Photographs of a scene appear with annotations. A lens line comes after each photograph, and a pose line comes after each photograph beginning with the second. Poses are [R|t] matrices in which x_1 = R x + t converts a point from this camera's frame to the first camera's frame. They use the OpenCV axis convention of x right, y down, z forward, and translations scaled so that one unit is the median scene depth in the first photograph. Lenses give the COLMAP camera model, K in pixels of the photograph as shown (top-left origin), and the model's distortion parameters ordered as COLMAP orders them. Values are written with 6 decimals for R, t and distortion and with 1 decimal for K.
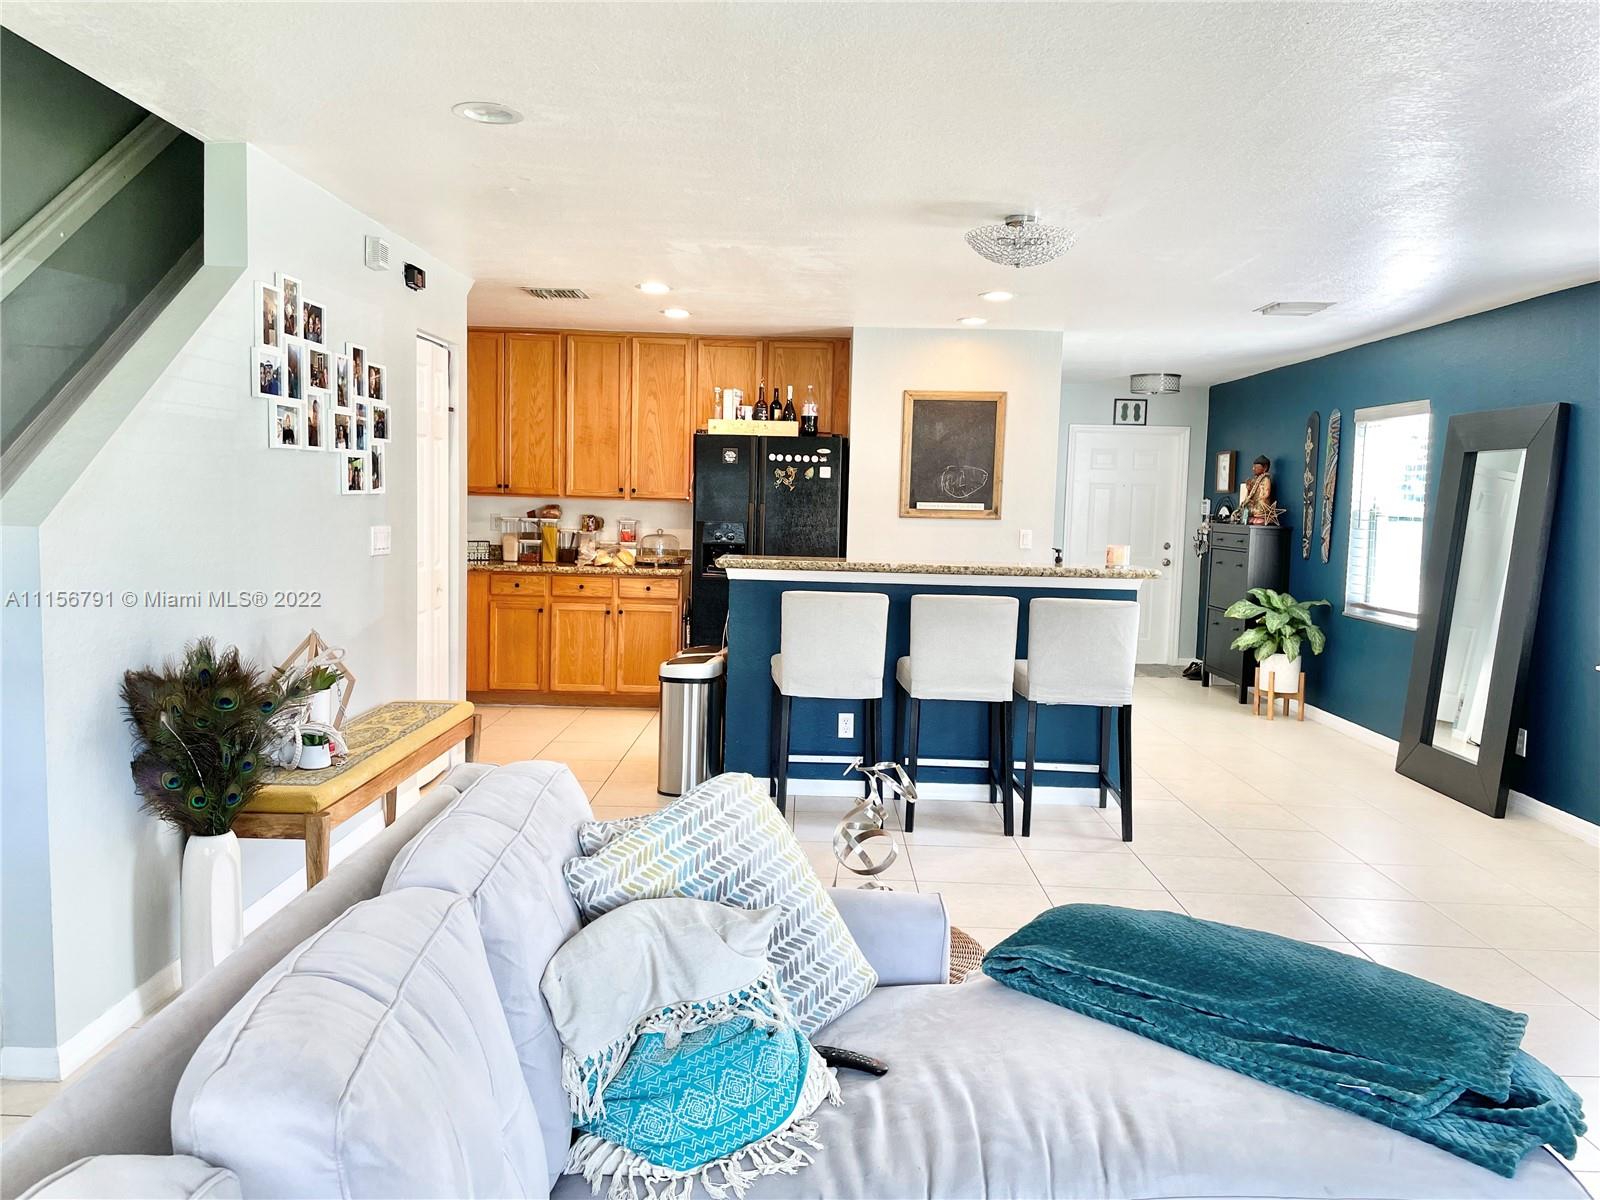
lens RADIAL K [[1206.8, 0, 790.1], [0, 1206.8, 586.5], [0, 0, 1]] dist [0.084759, -0.124035]
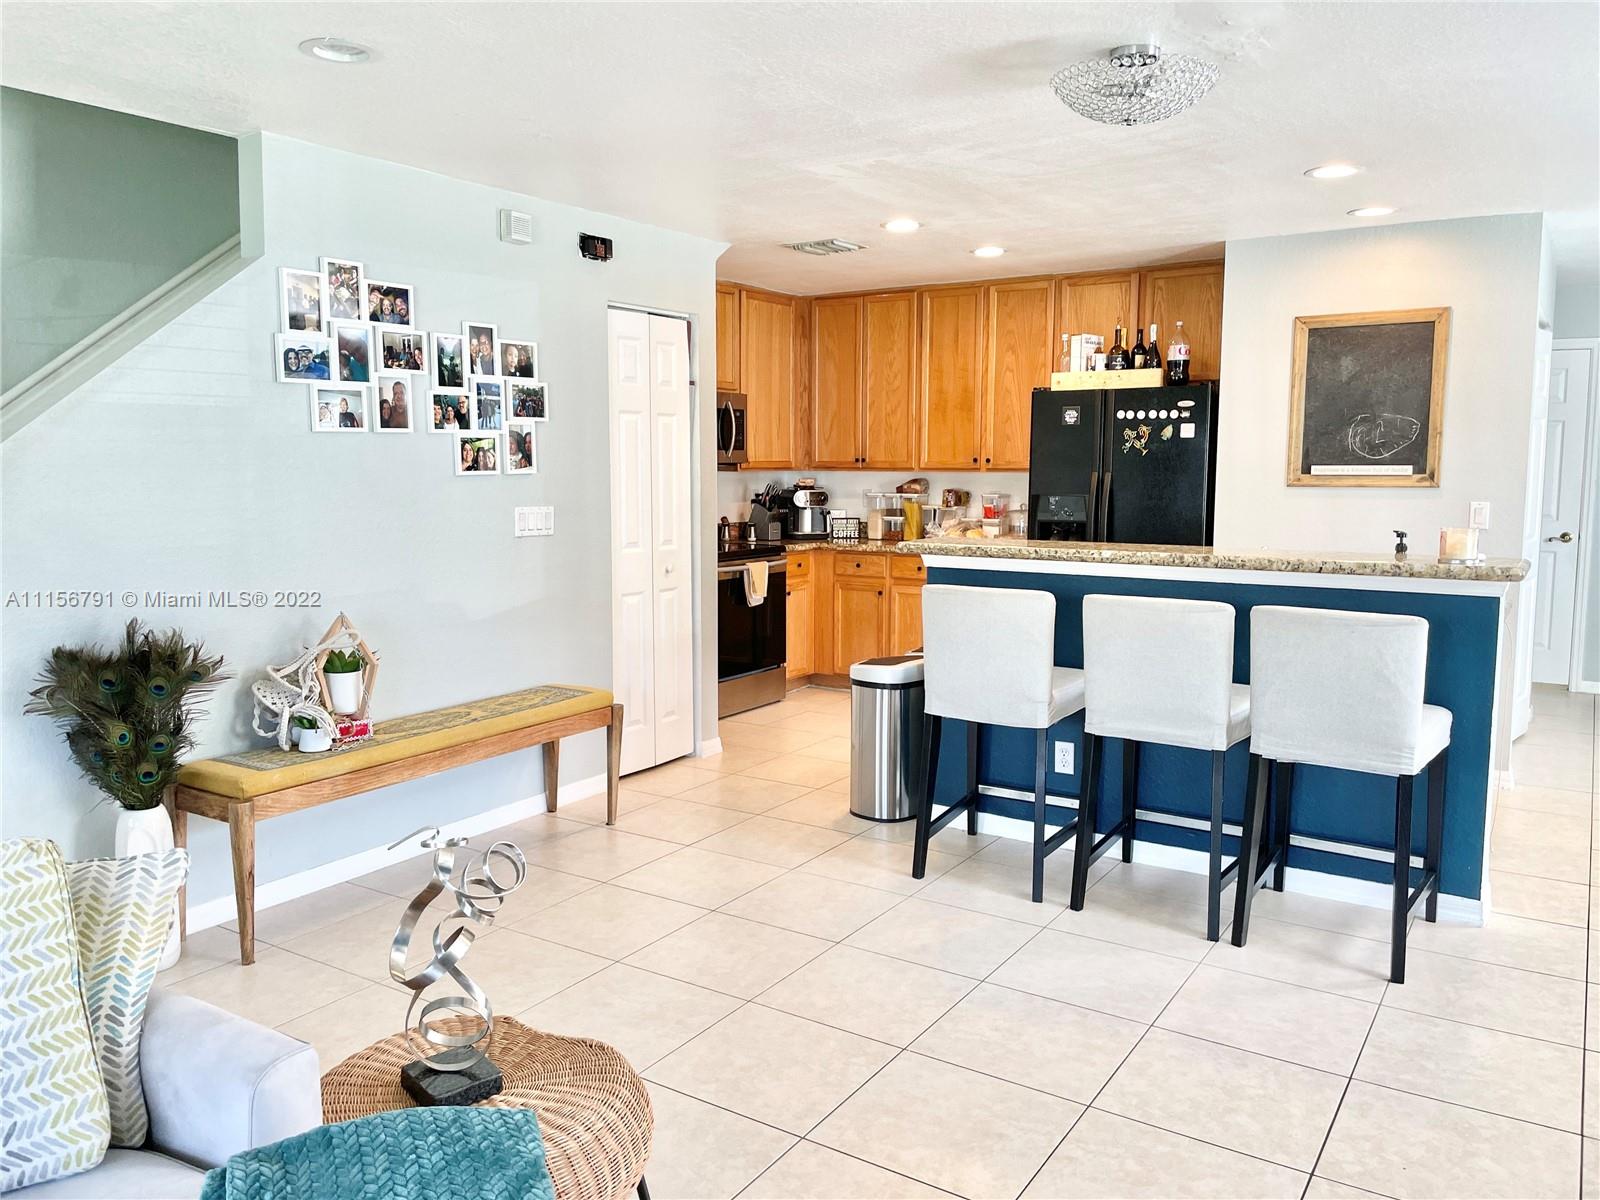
lens RADIAL K [[1206.8, 0, 778.4], [0, 1206.8, 586.5], [0, 0, 1]] dist [0.084759, -0.124035]
pose [[0.840821, 0.030556, -0.540450, 0.238783], [-0.017742, 0.999425, 0.028902, -0.011241], [0.541023, -0.014713, 0.840879, 0.186690]]
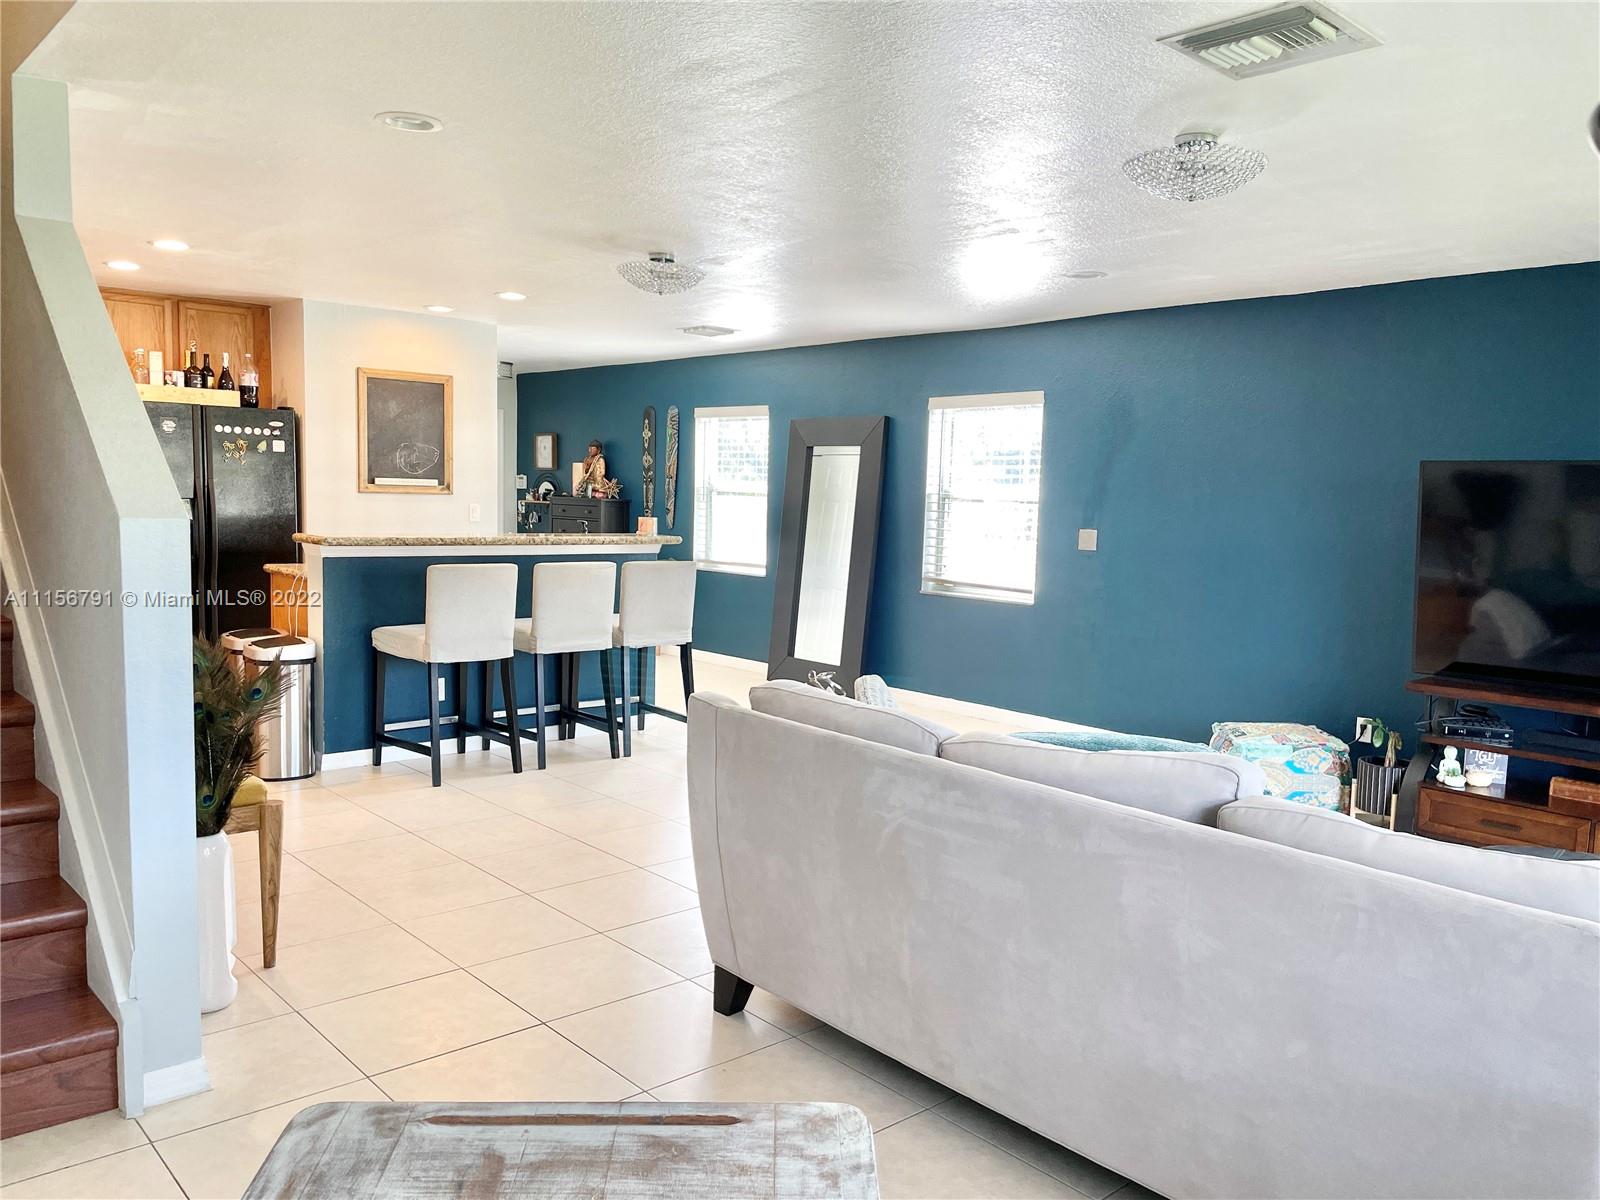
lens RADIAL K [[1206.8, 0, 804.4], [0, 1206.8, 613.9], [0, 0, 1]] dist [0.084759, -0.124035]
pose [[0.733145, -0.071919, 0.676259, -0.337270], [0.039148, 0.997207, 0.063611, -0.005998], [-0.678945, -0.020162, 0.733912, -0.011017]]
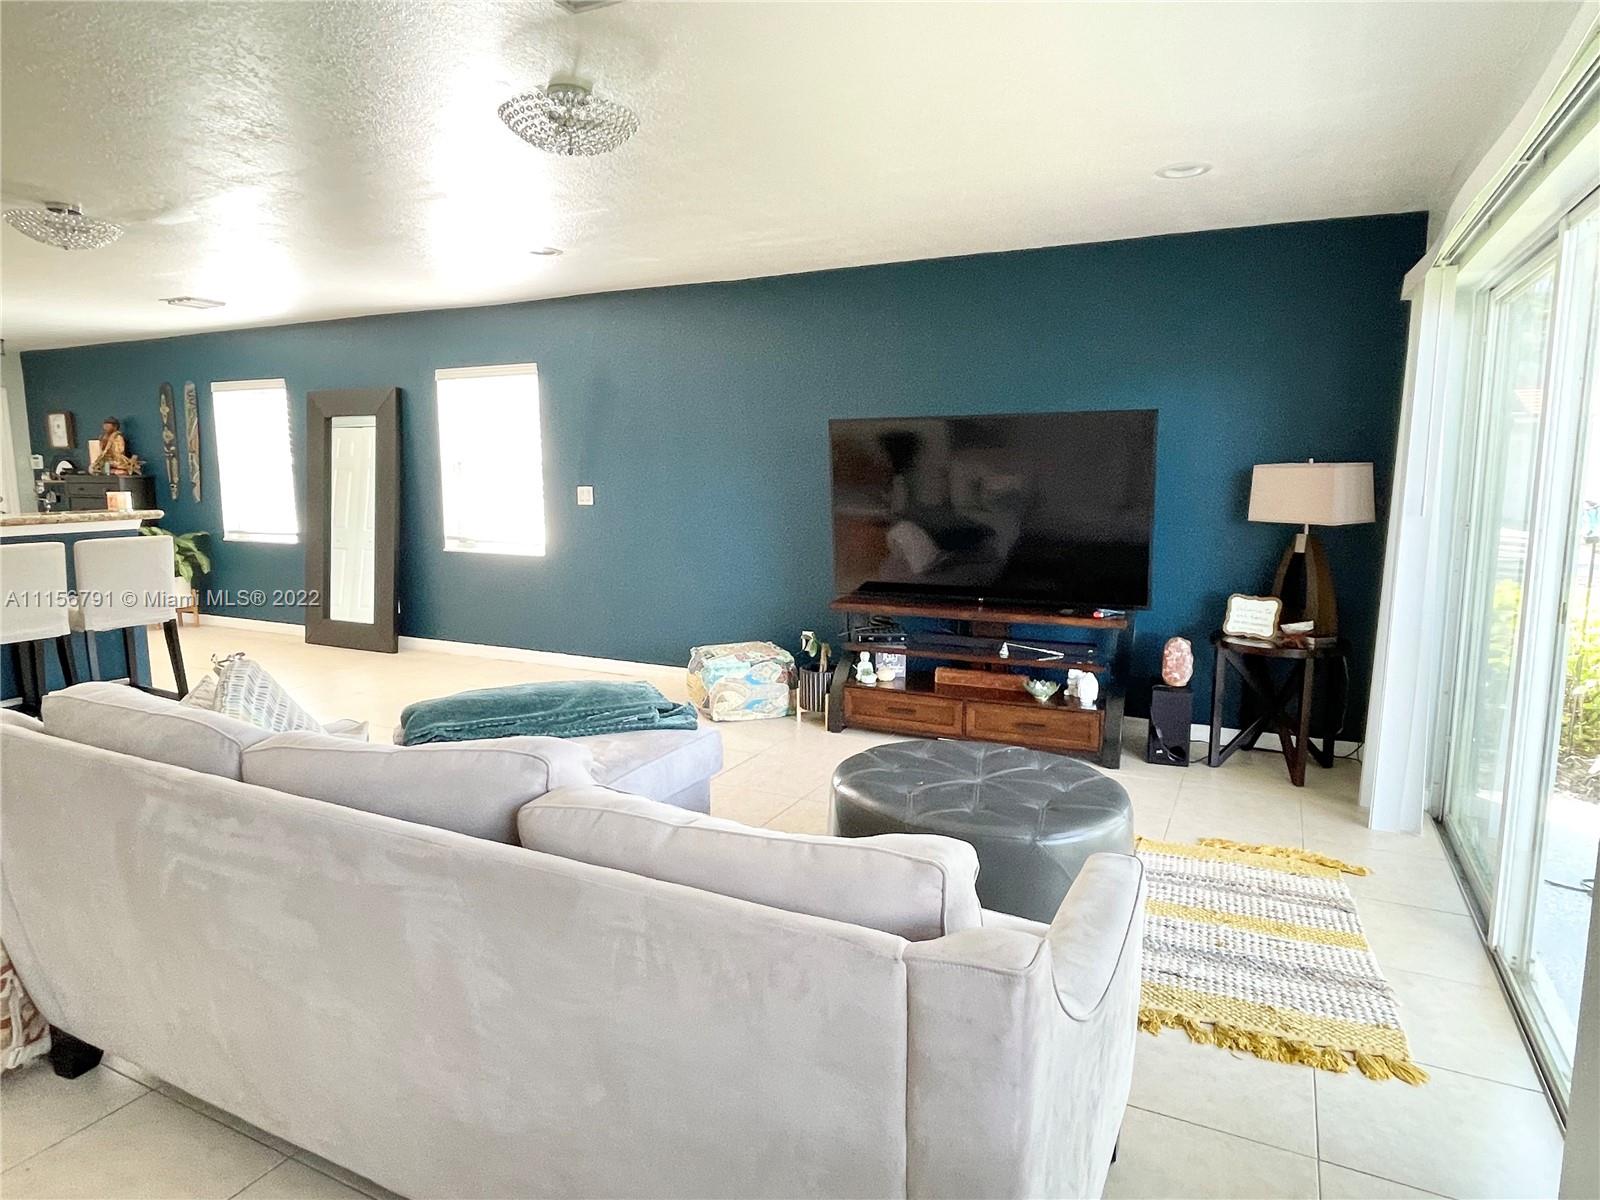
lens RADIAL K [[946.9, 0, 801.9], [0, 946.9, 600.8], [0, 0, 1]] dist [-0.003420, -0.006990]
pose [[0.425327, -0.154703, 0.891720, -0.211488], [0.078619, 0.987873, 0.133885, -0.000043], [-0.901618, 0.013161, 0.432332, -0.000452]]
